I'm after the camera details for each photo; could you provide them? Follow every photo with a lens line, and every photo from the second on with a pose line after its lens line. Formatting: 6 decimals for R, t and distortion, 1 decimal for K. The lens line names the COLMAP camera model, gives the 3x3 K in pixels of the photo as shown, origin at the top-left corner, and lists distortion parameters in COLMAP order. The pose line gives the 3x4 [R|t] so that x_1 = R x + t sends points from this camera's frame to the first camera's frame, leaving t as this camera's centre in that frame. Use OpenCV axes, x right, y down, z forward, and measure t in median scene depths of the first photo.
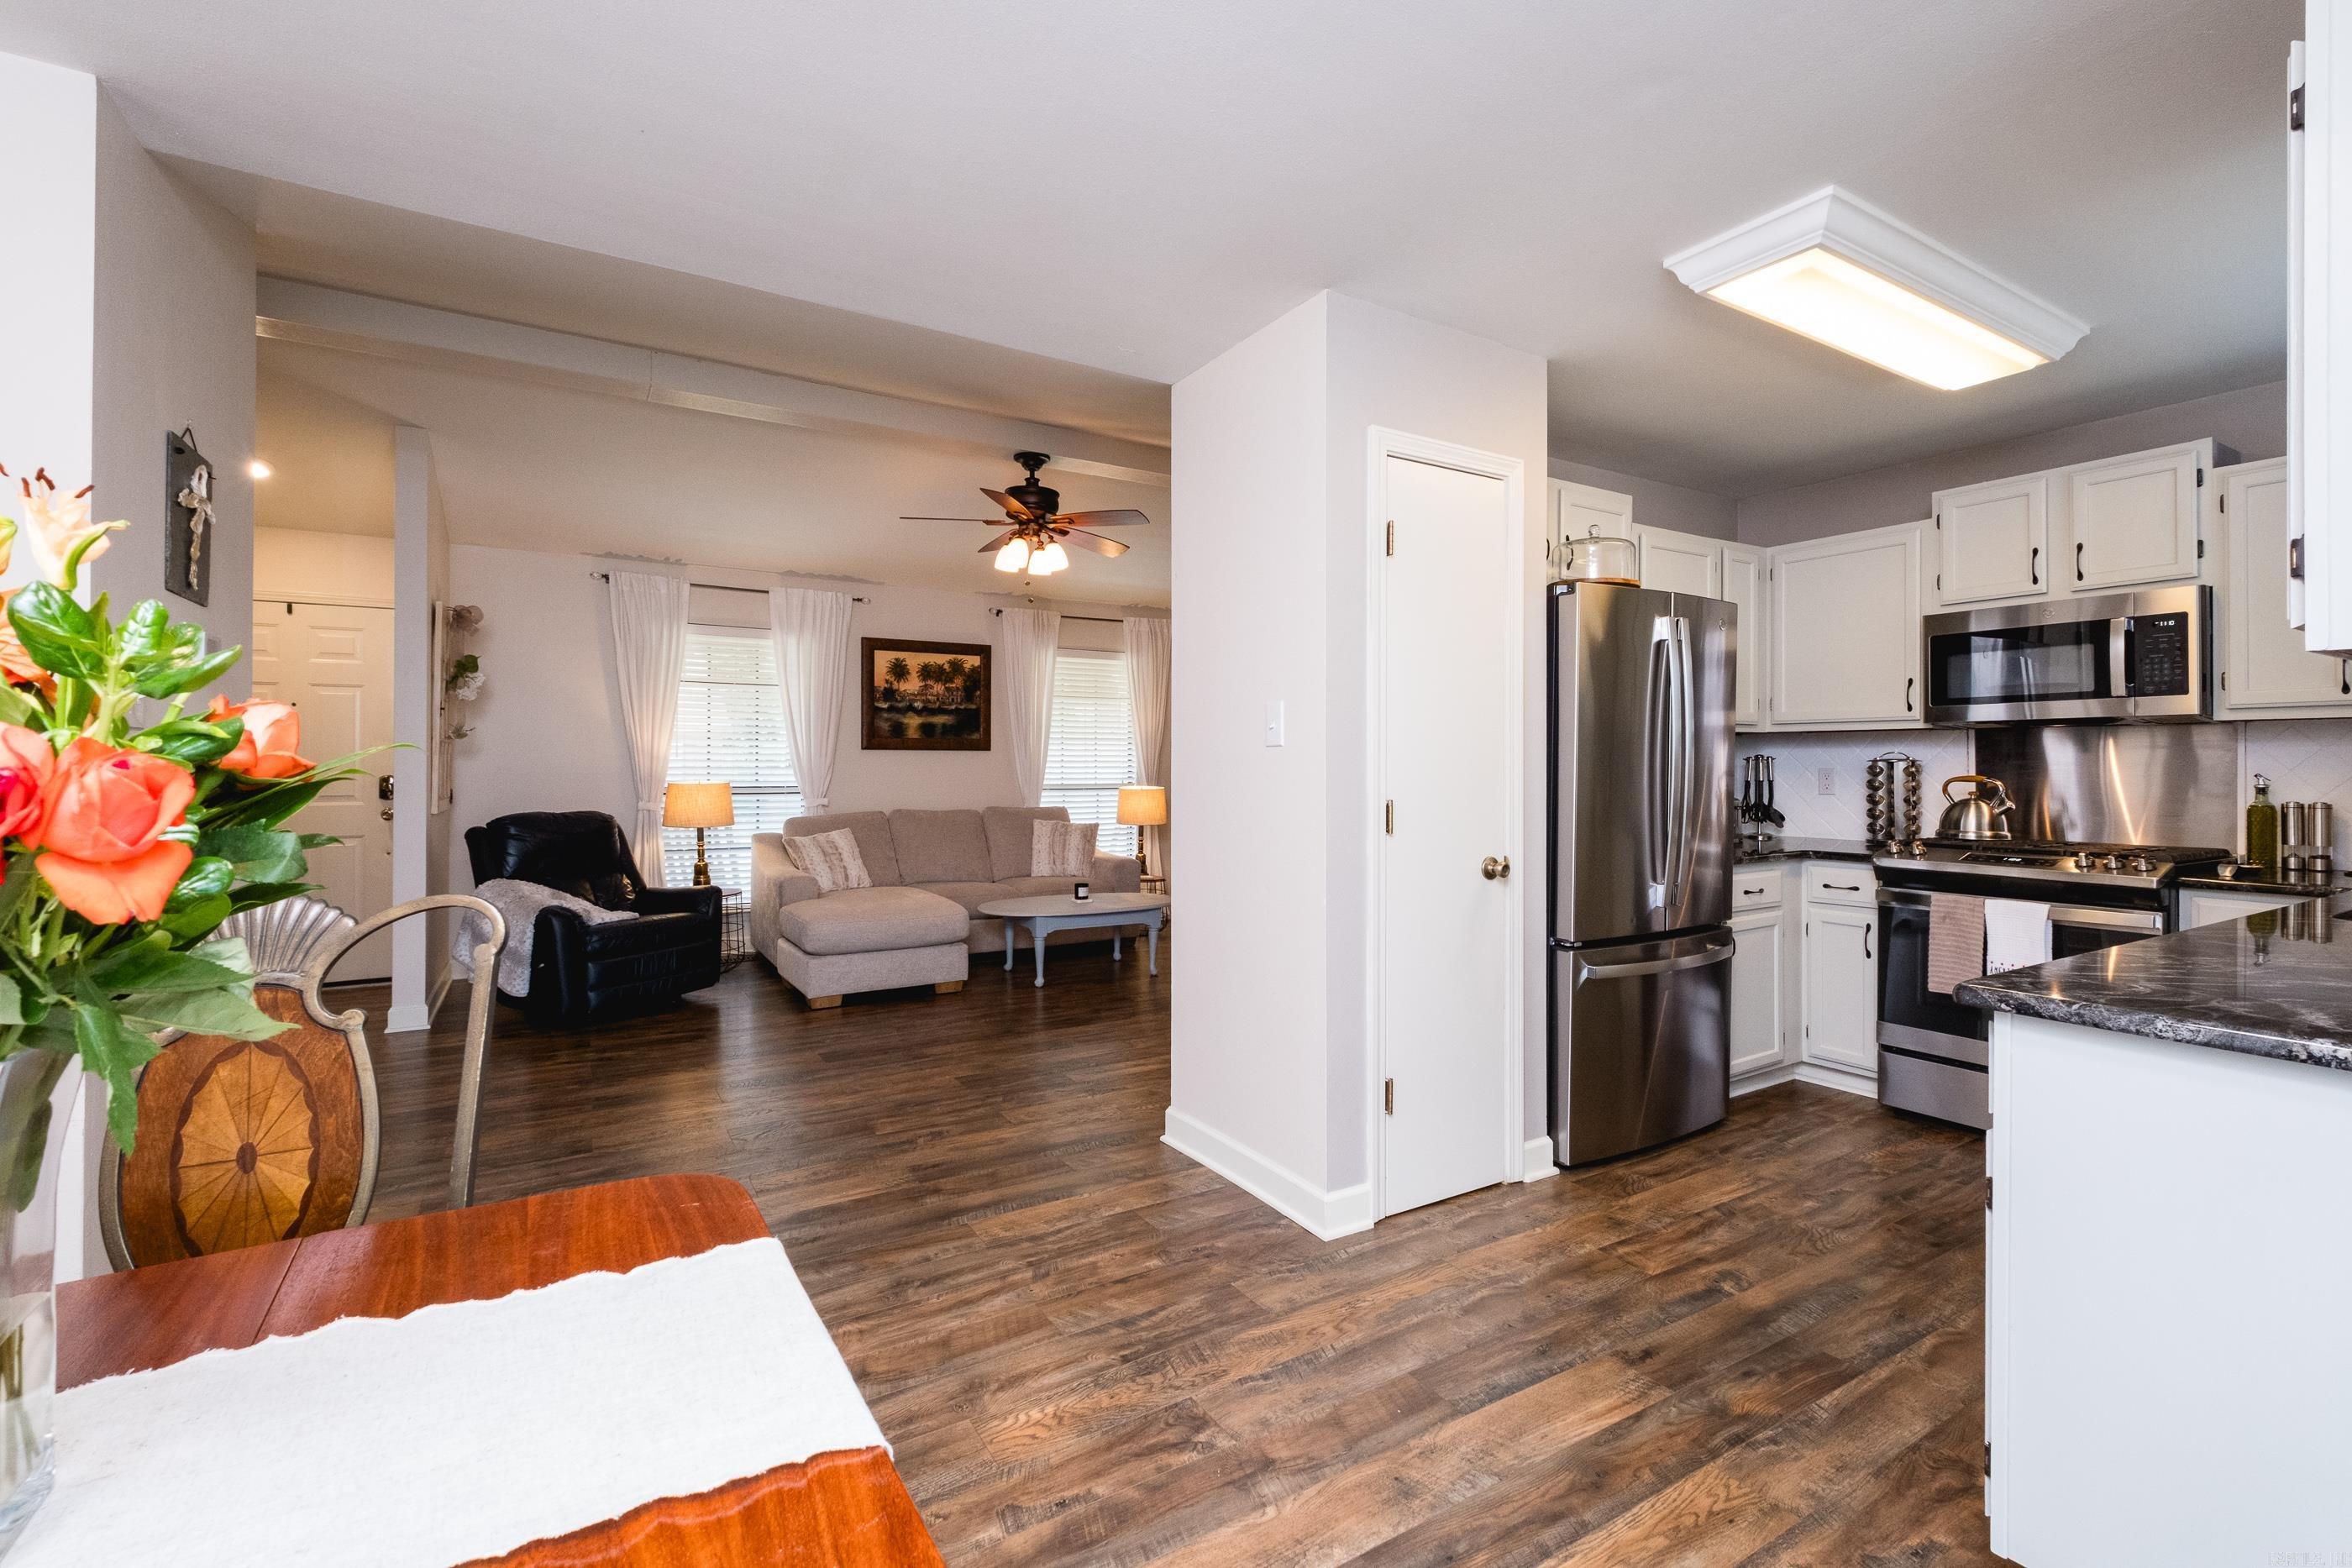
lens RADIAL K [[1013.0, 0, 1181.8], [0, 1013.0, 765.3], [0, 0, 1]] dist [0.007824, -0.005025]
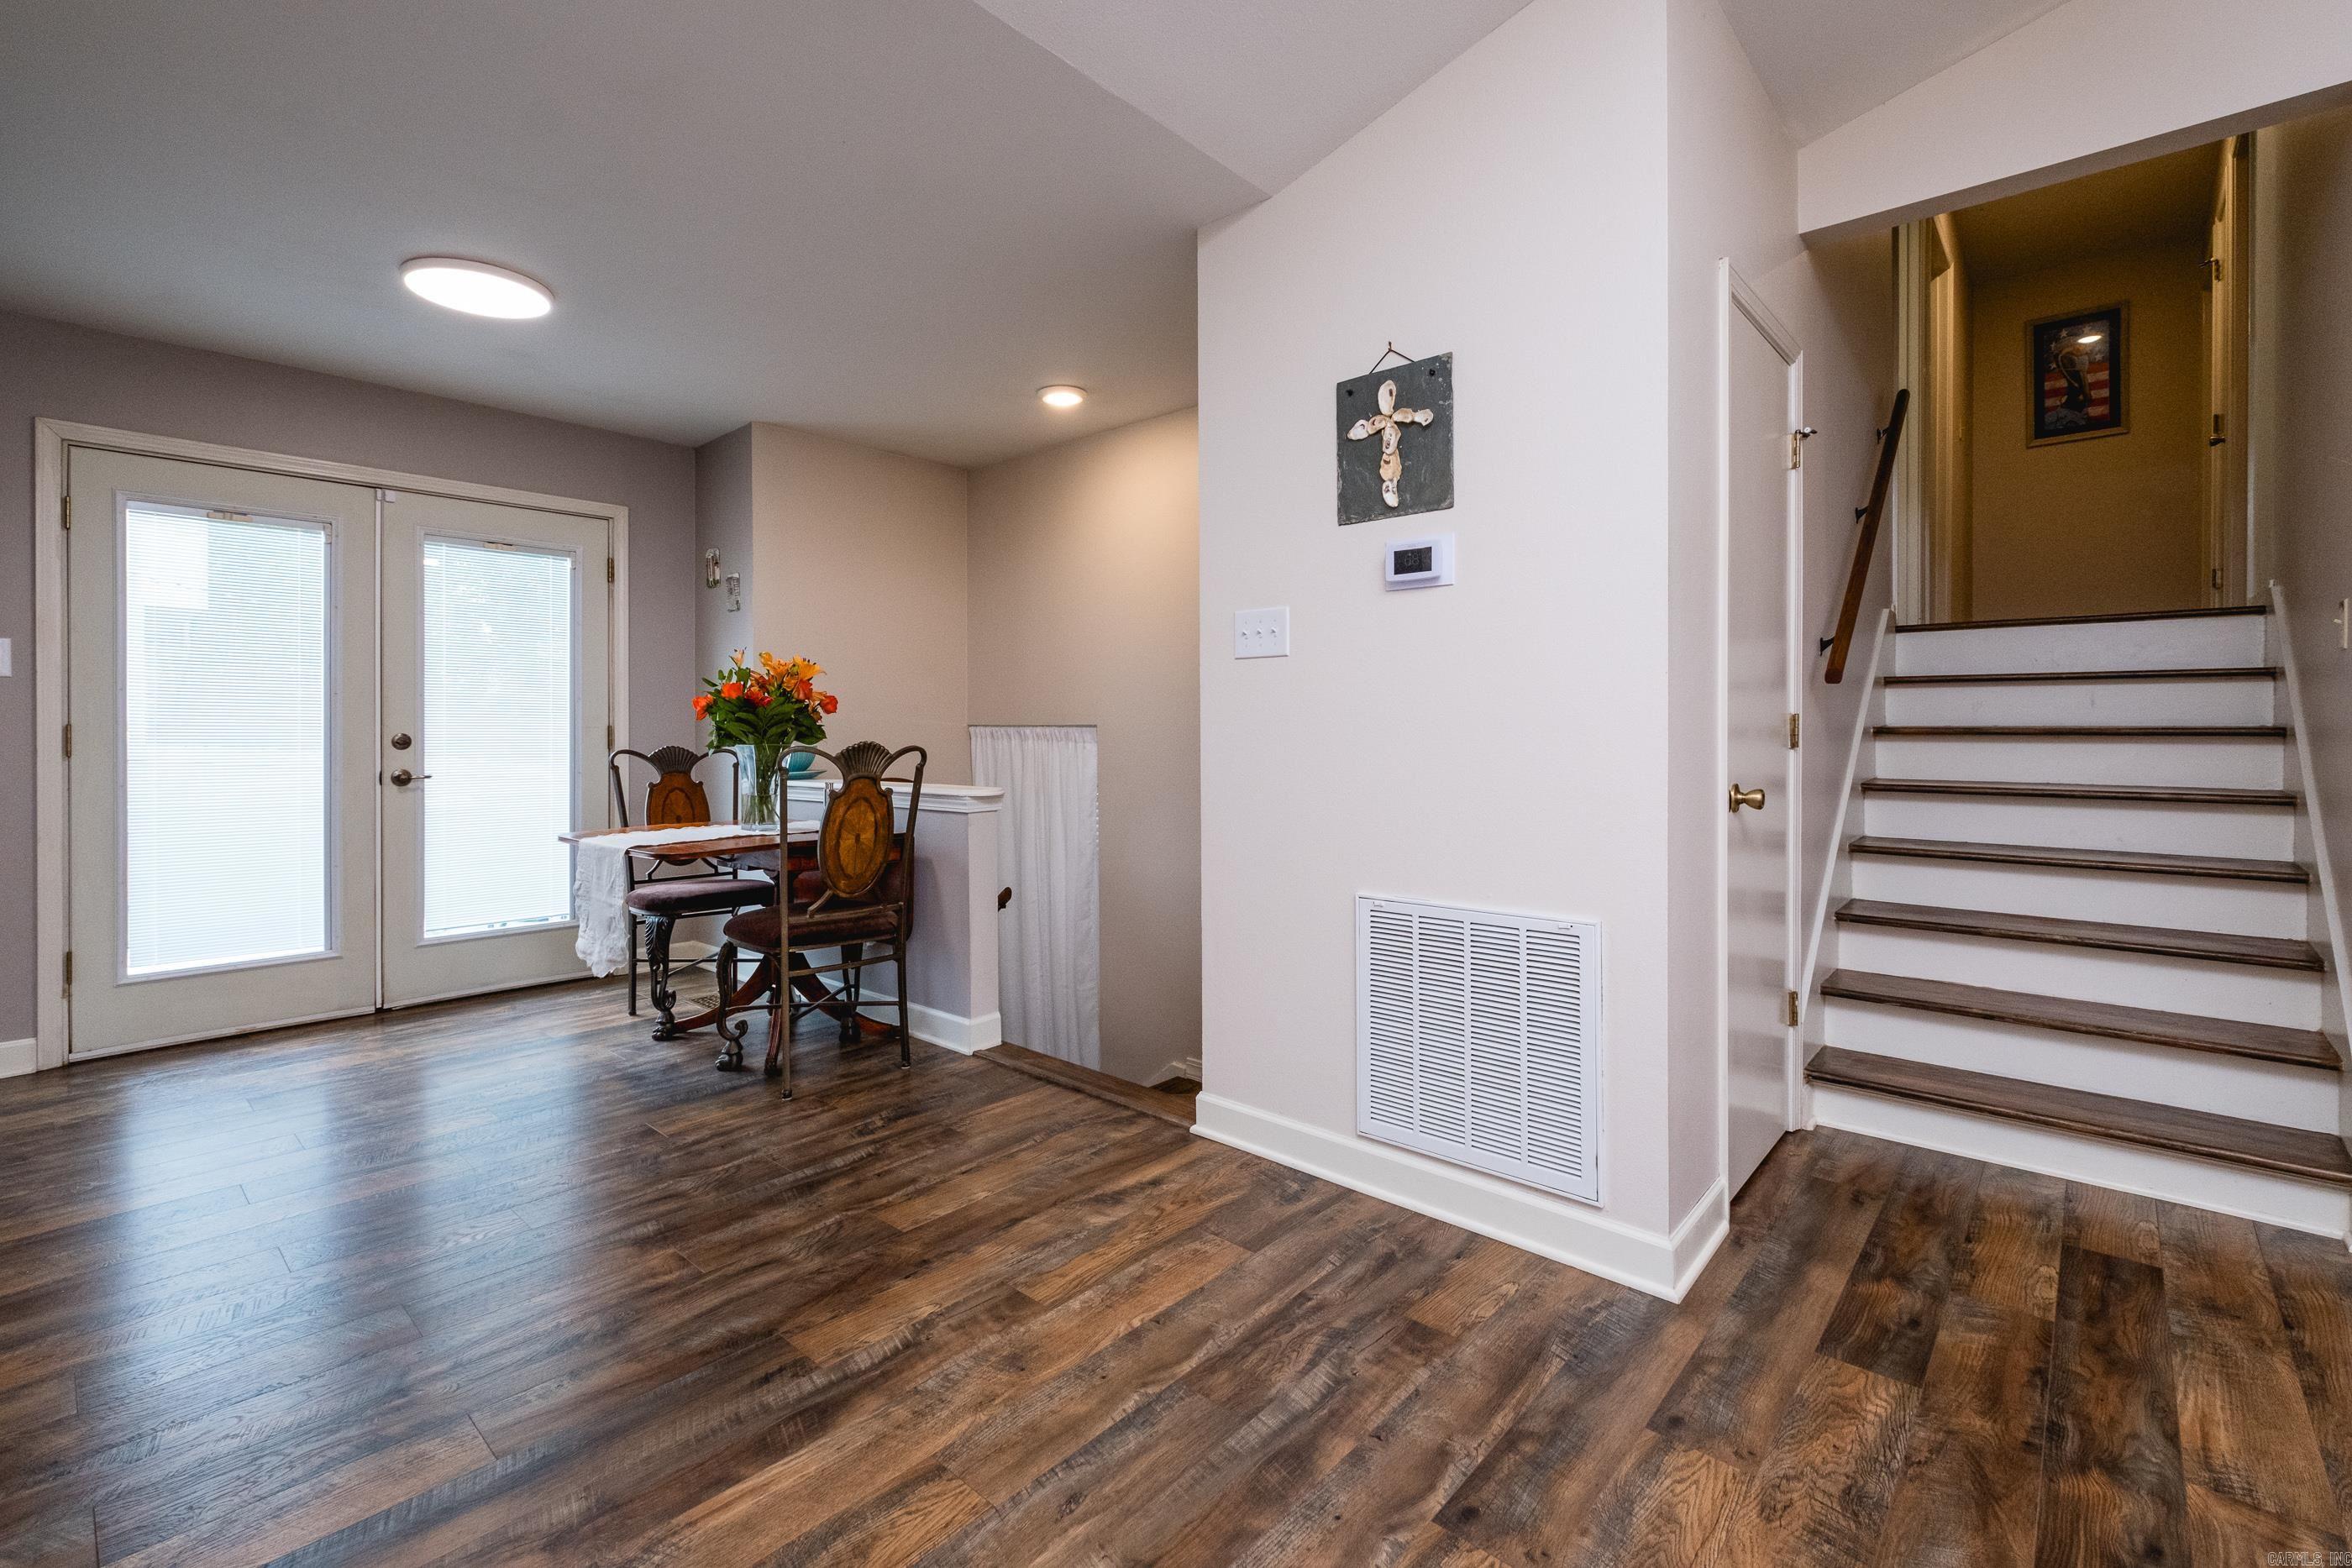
lens RADIAL K [[1013.0, 0, 1195.2], [0, 1013.0, 740.6], [0, 0, 1]] dist [0.007824, -0.005025]
pose [[-0.955890, 0.004133, -0.293695, -0.290631], [0.001388, 0.999953, 0.009552, 0.030481], [0.293721, 0.008723, -0.955851, 1.143555]]
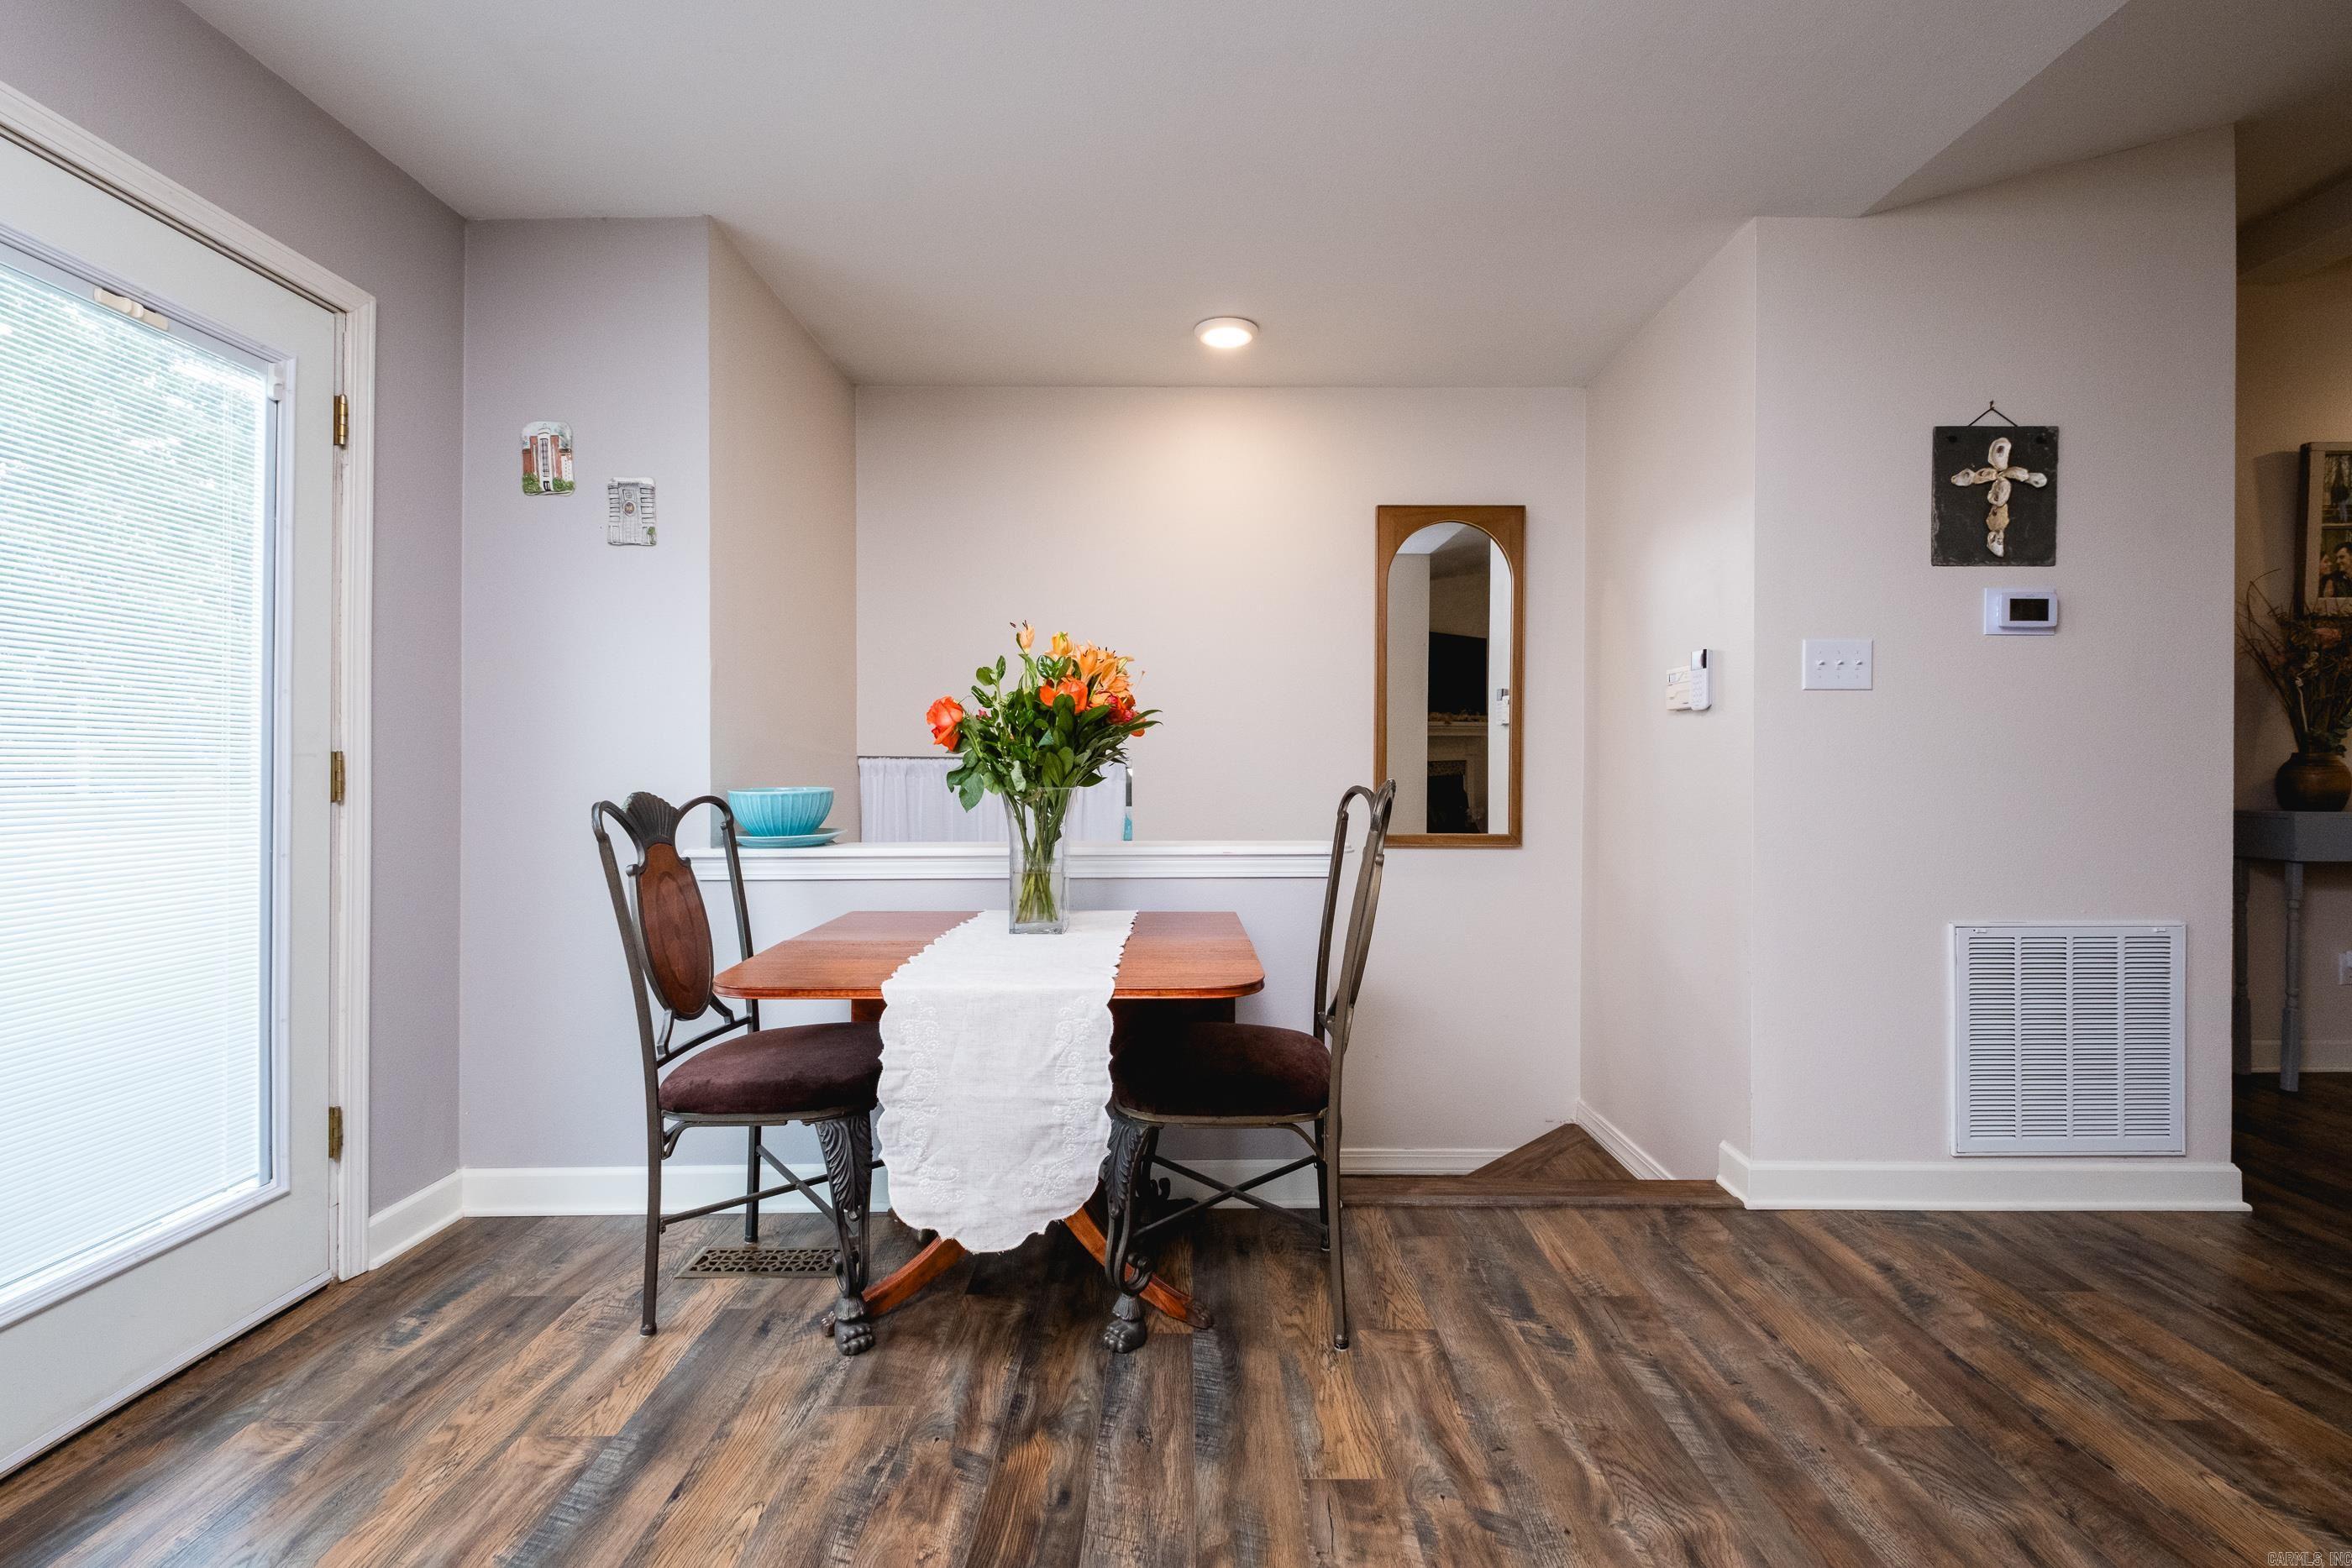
lens RADIAL K [[1013.0, 0, 1180.7], [0, 1013.0, 764.3], [0, 0, 1]] dist [0.007824, -0.005025]
pose [[-0.526457, -0.005780, -0.850182, 0.240554], [-0.000978, 0.999980, -0.006192, 0.034455], [0.850201, -0.002428, -0.526453, 0.500015]]
